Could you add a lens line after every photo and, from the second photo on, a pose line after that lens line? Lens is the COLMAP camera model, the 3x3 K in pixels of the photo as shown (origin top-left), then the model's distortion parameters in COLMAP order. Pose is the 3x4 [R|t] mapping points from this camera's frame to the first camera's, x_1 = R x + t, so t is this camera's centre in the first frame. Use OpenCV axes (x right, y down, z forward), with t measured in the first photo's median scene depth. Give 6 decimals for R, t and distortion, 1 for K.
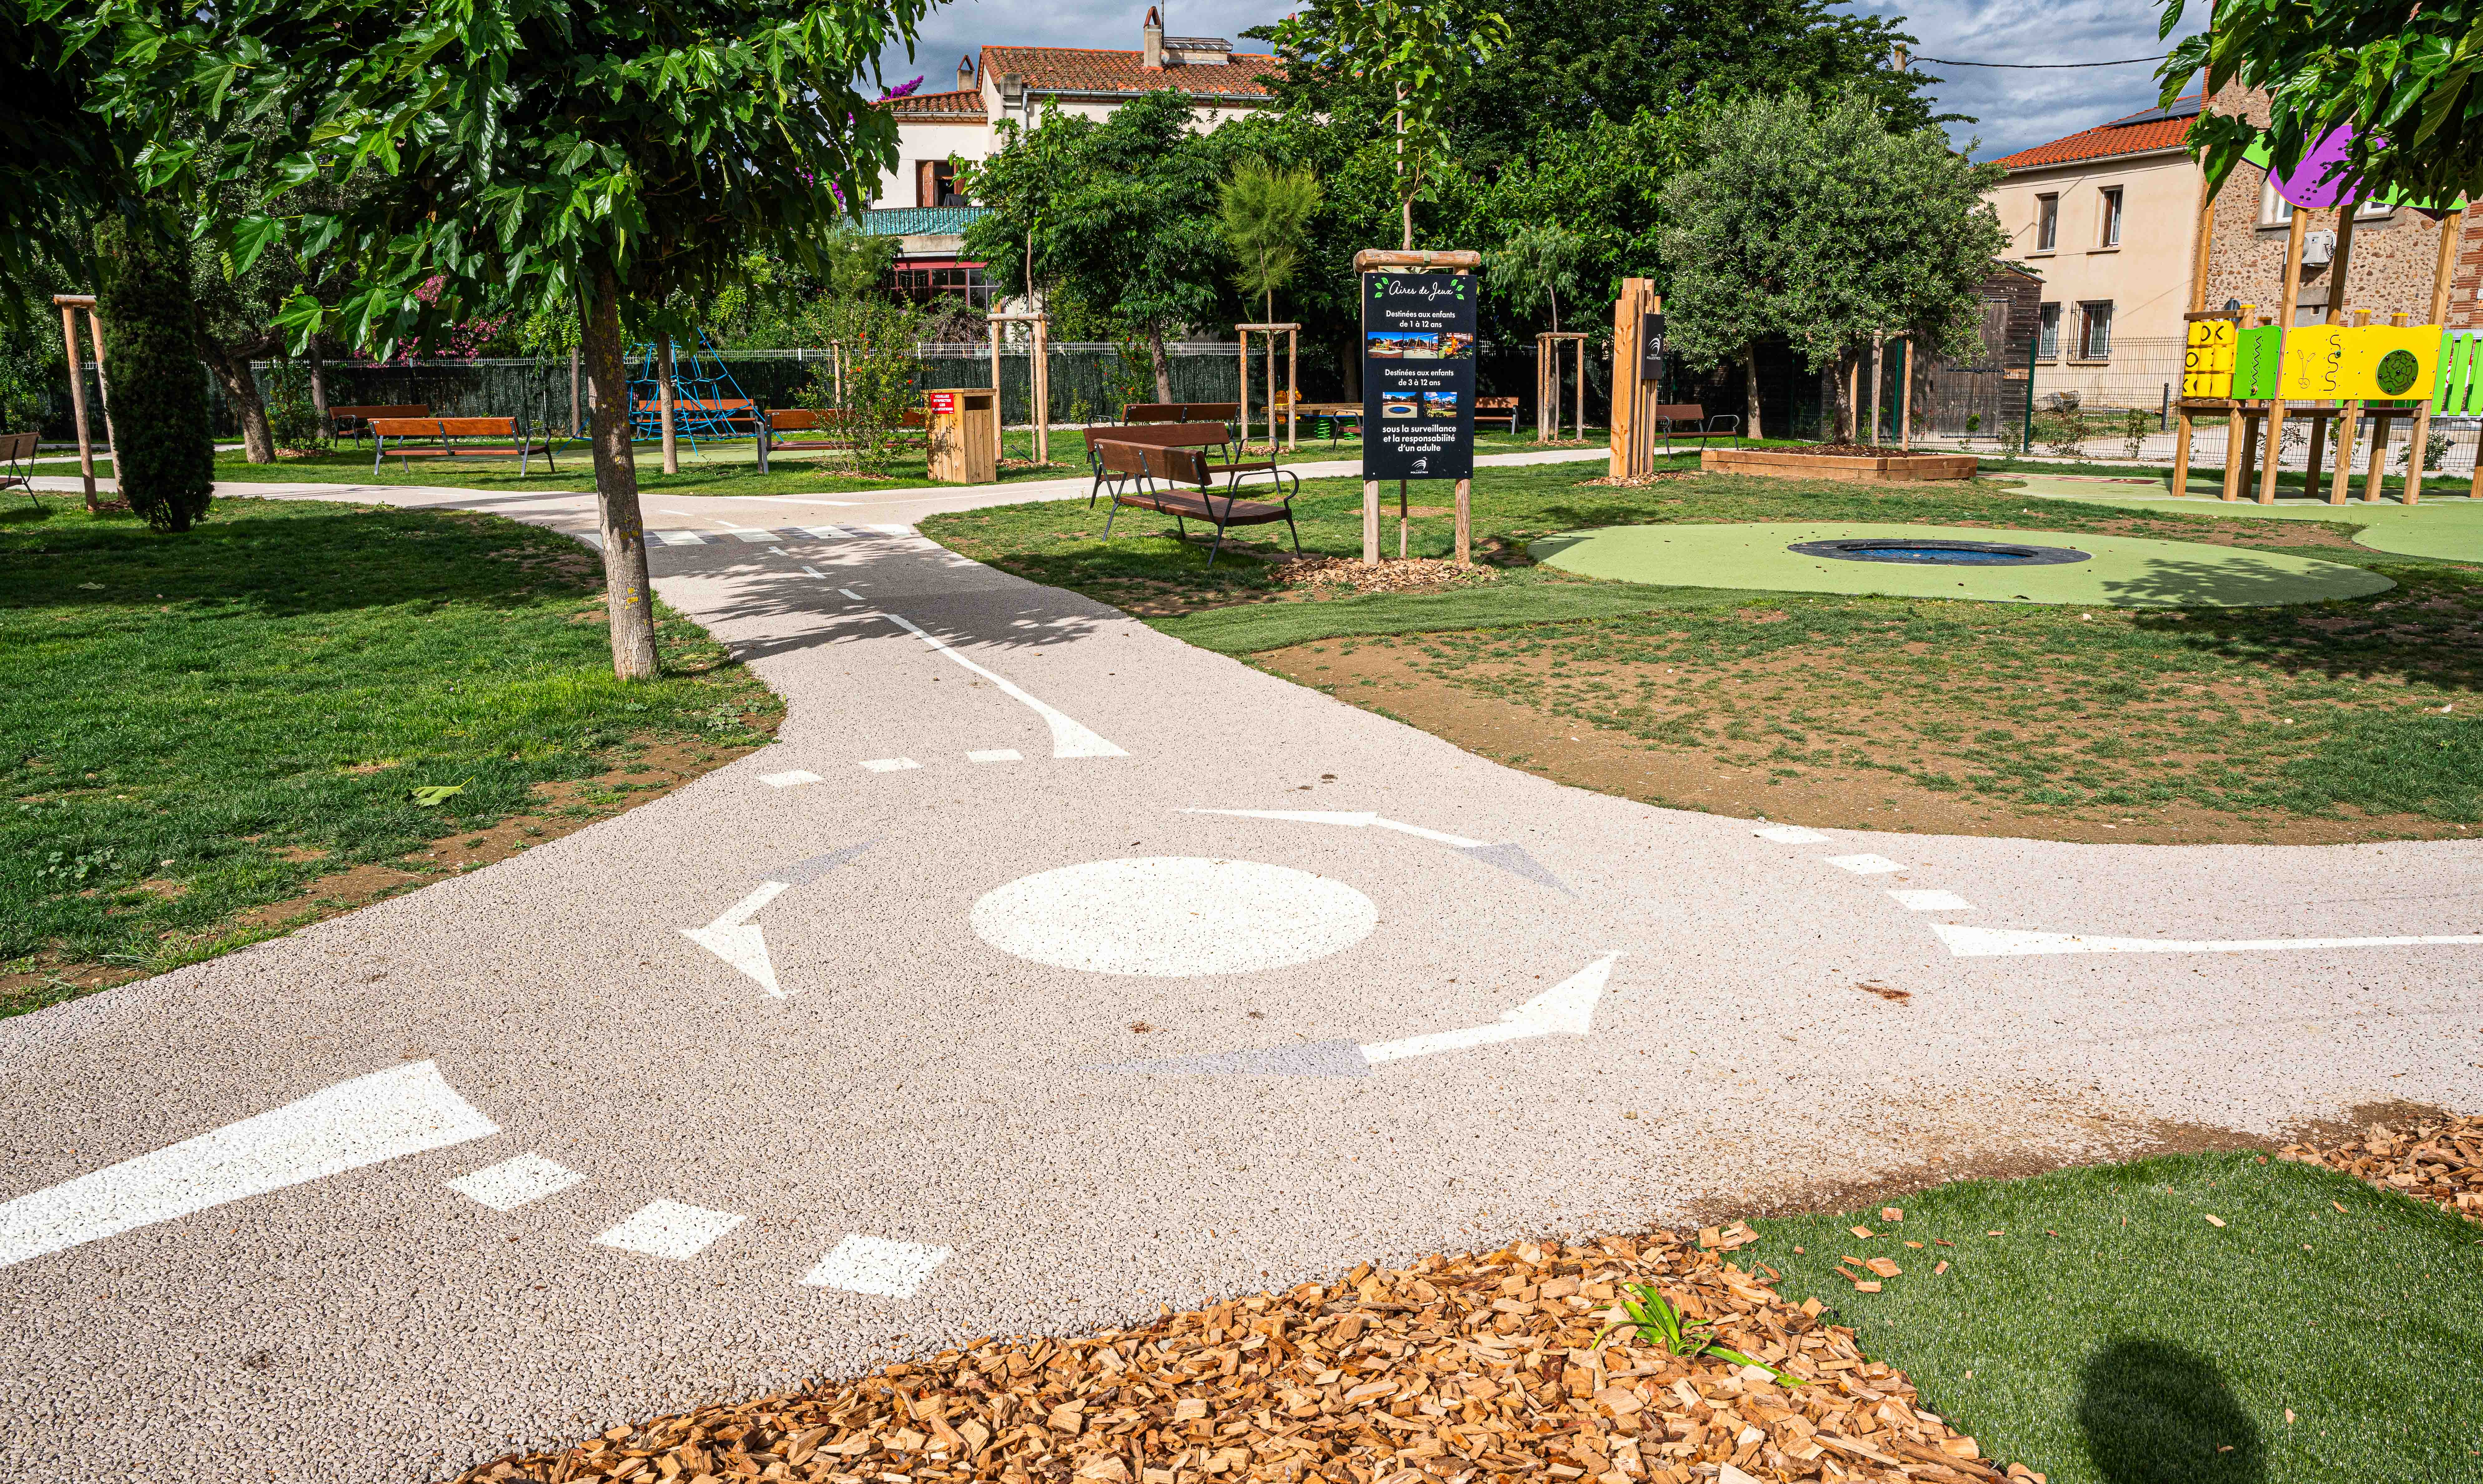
lens RADIAL K [[1912.7, 0, 1243.8], [0, 1912.7, 747.5], [0, 0, 1]] dist [-0.054388, -0.000235]
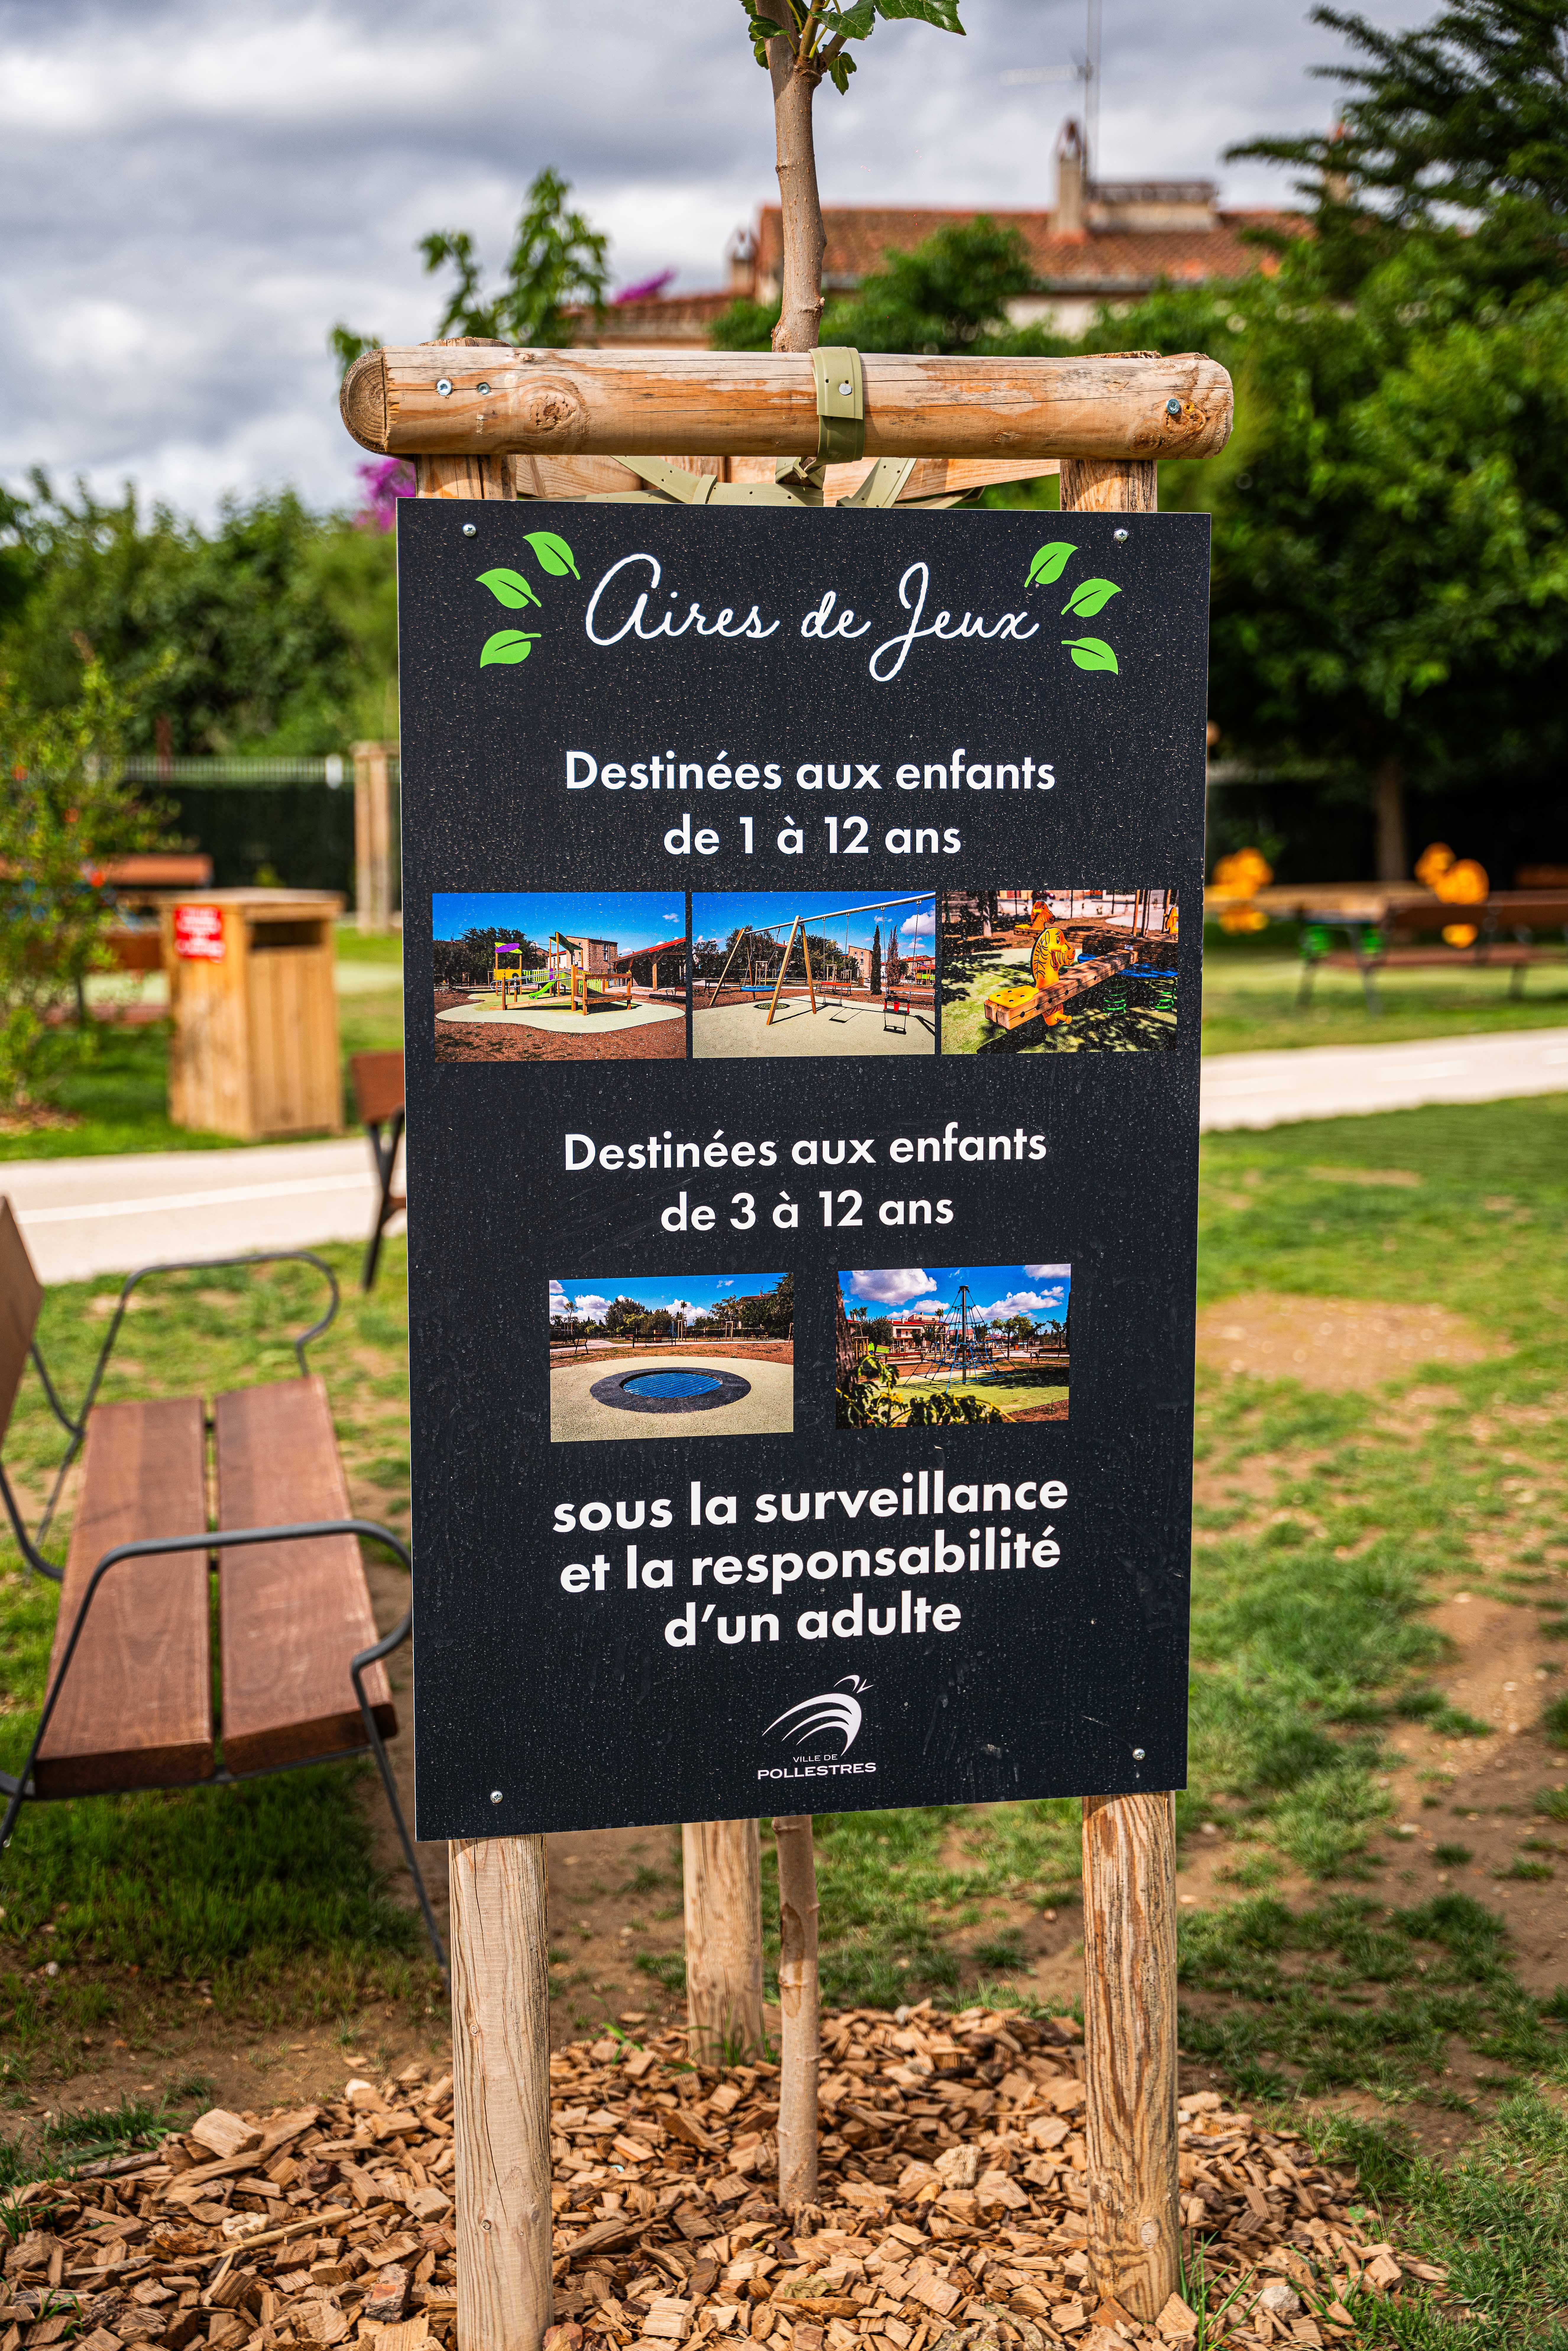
lens RADIAL K [[3002.3, 0, 780.7], [0, 3002.3, 1174.5], [0, 0, 1]] dist [0.037417, 0.000000]
pose [[0.983560, 0.026729, -0.178595, 0.132648], [-0.038227, 0.997390, -0.061250, -0.178663], [0.176491, 0.067070, 0.982014, 0.758629]]
